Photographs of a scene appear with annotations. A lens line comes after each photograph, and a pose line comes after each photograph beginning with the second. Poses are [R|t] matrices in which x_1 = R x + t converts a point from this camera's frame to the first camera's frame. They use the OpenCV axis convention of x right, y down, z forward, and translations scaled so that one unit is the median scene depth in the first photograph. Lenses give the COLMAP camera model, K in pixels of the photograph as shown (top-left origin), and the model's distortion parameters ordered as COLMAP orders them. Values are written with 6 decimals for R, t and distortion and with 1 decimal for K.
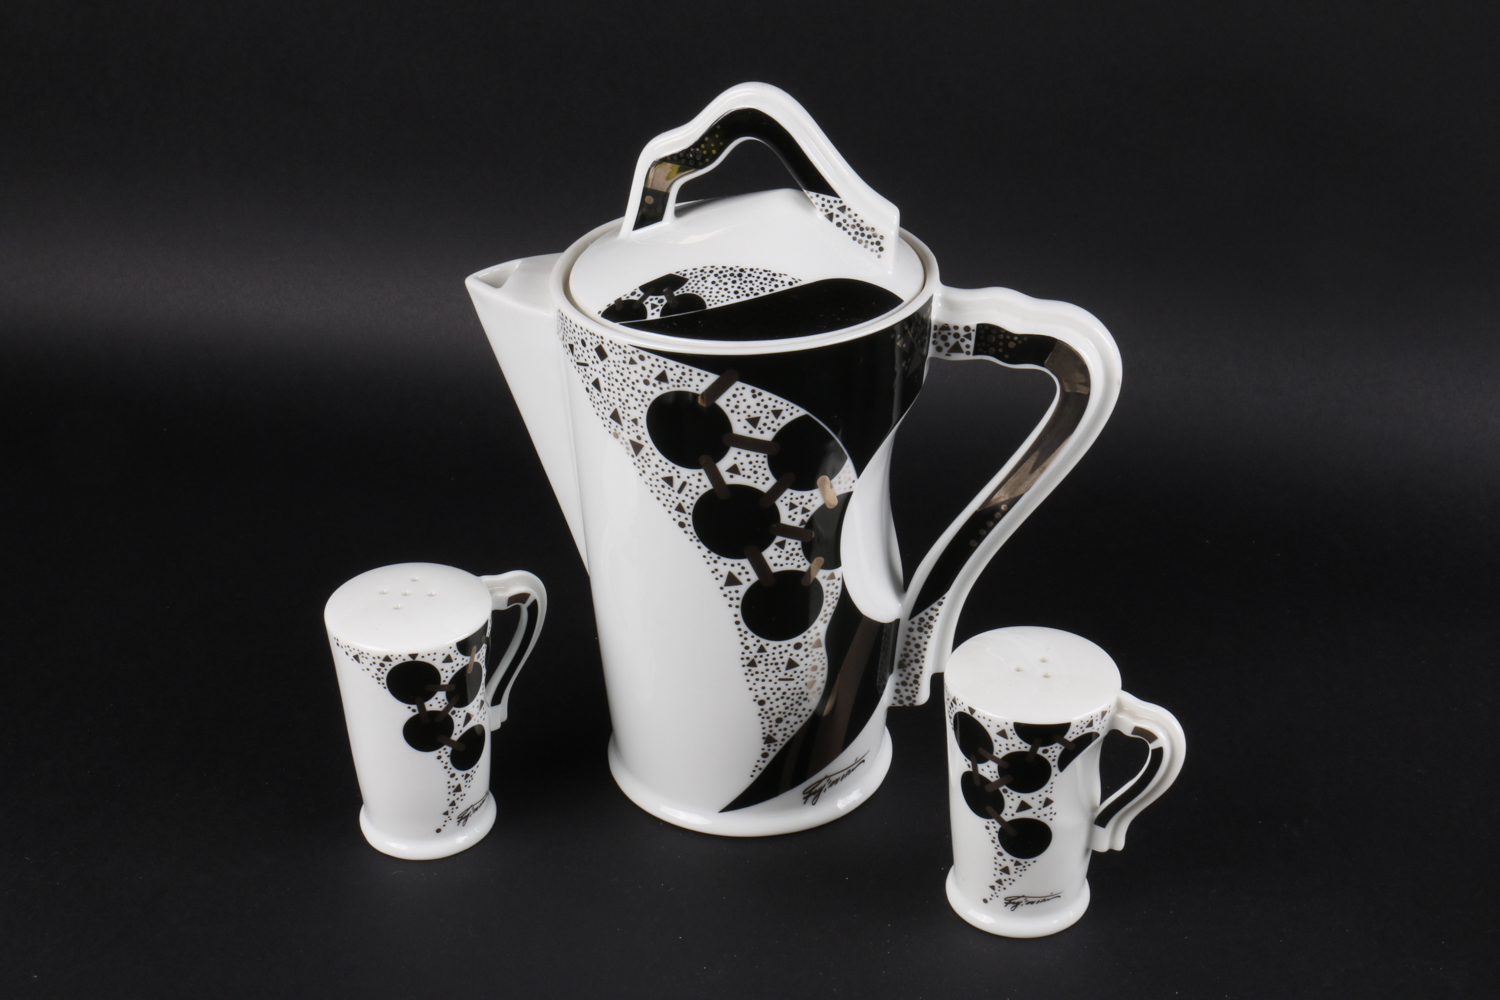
lens RADIAL K [[2338.1, 0, 752.9], [0, 2338.1, 507.0], [0, 0, 1]] dist [0.054691, 0.000000]
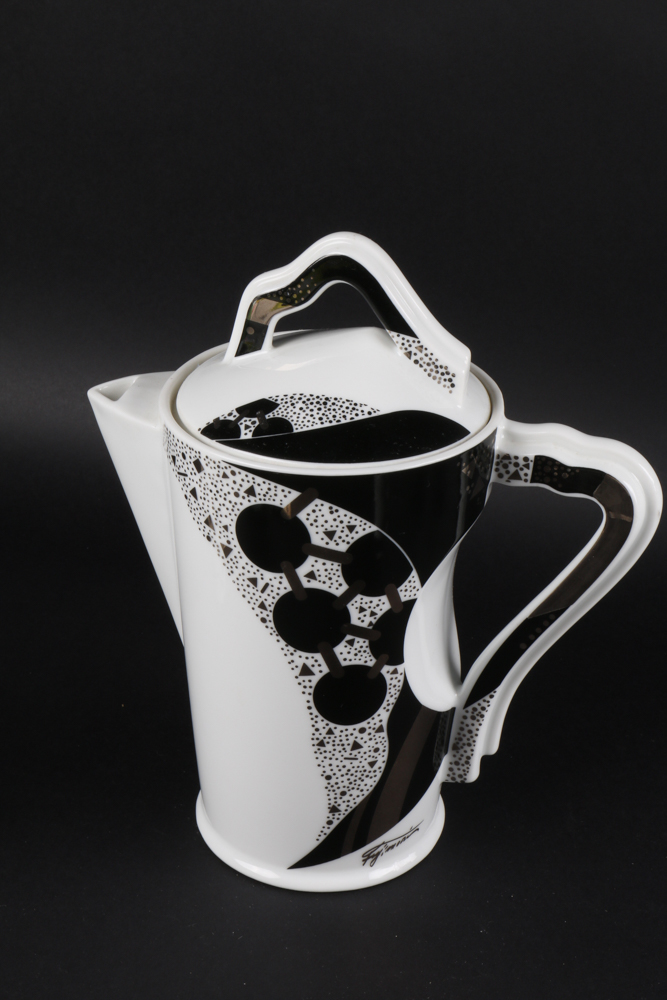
lens RADIAL K [[1838.3, 0, 326.5], [0, 1838.3, 530.5], [0, 0, 1]] dist [0.056709, 0.000000]
pose [[0.998285, 0.051739, -0.027384, 0.022024], [-0.051786, 0.998658, -0.000986, -0.036475], [0.027297, 0.002402, 0.999624, 0.115144]]
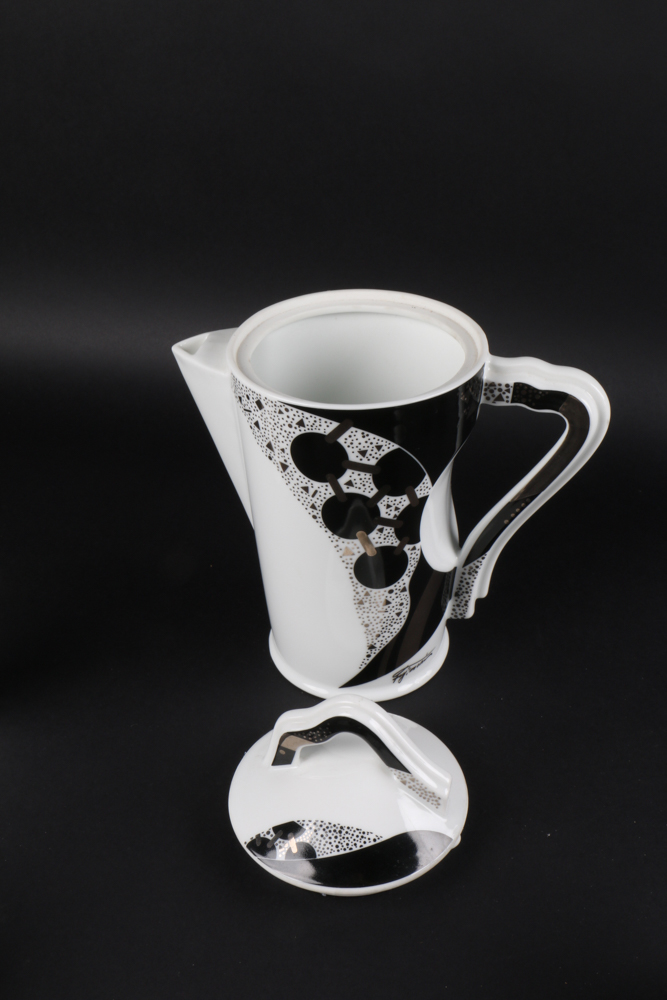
lens RADIAL K [[1152.2, 0, 329.8], [0, 1152.2, 508.2], [0, 0, 1]] dist [-0.053384, 0.000000]
pose [[0.999710, 0.004549, -0.023643, -0.003207], [-0.002028, 0.994408, 0.105587, -0.076295], [0.023991, -0.105509, 0.994129, 0.268238]]
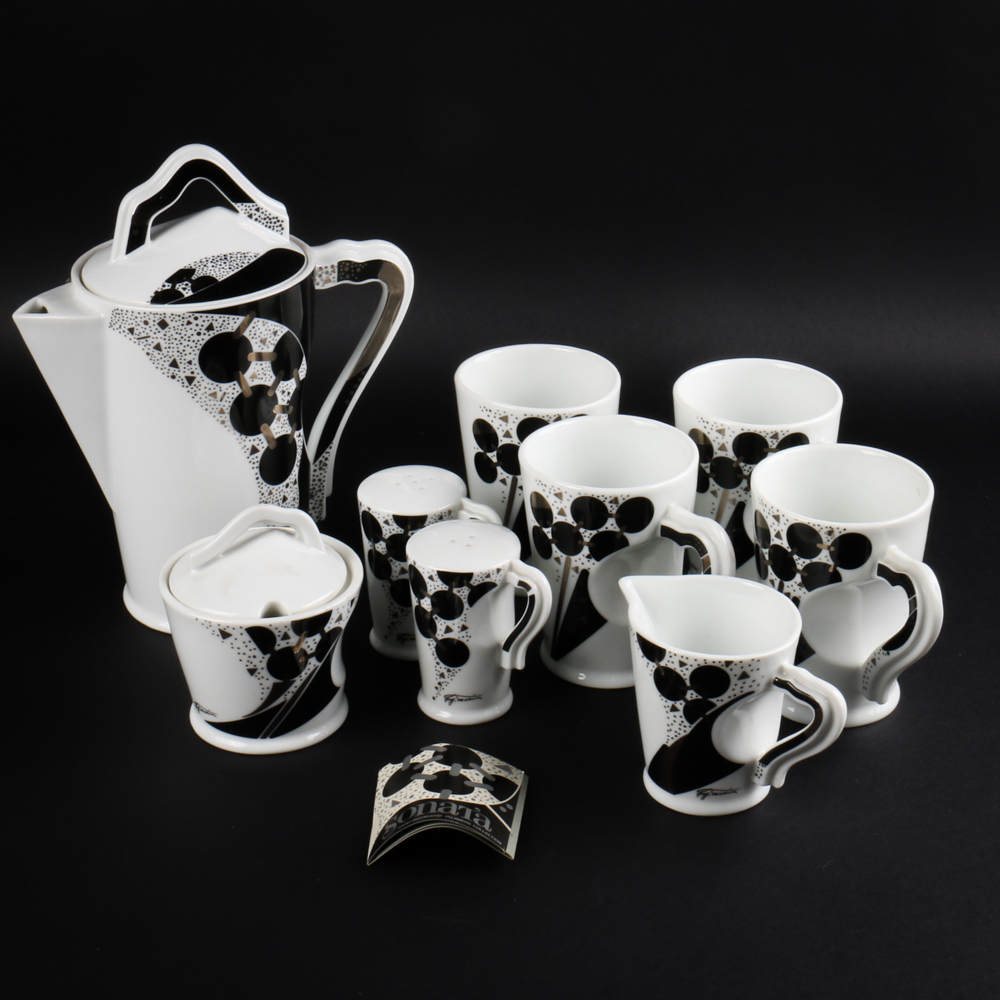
lens RADIAL K [[2350.7, 0, 501.0], [0, 2350.7, 496.6], [0, 0, 1]] dist [-0.110265, 0.000000]
pose [[0.786108, -0.263343, 0.559182, -0.786460], [0.299464, 0.953692, 0.028143, 0.067519], [-0.540699, 0.145332, 0.828567, -0.410511]]
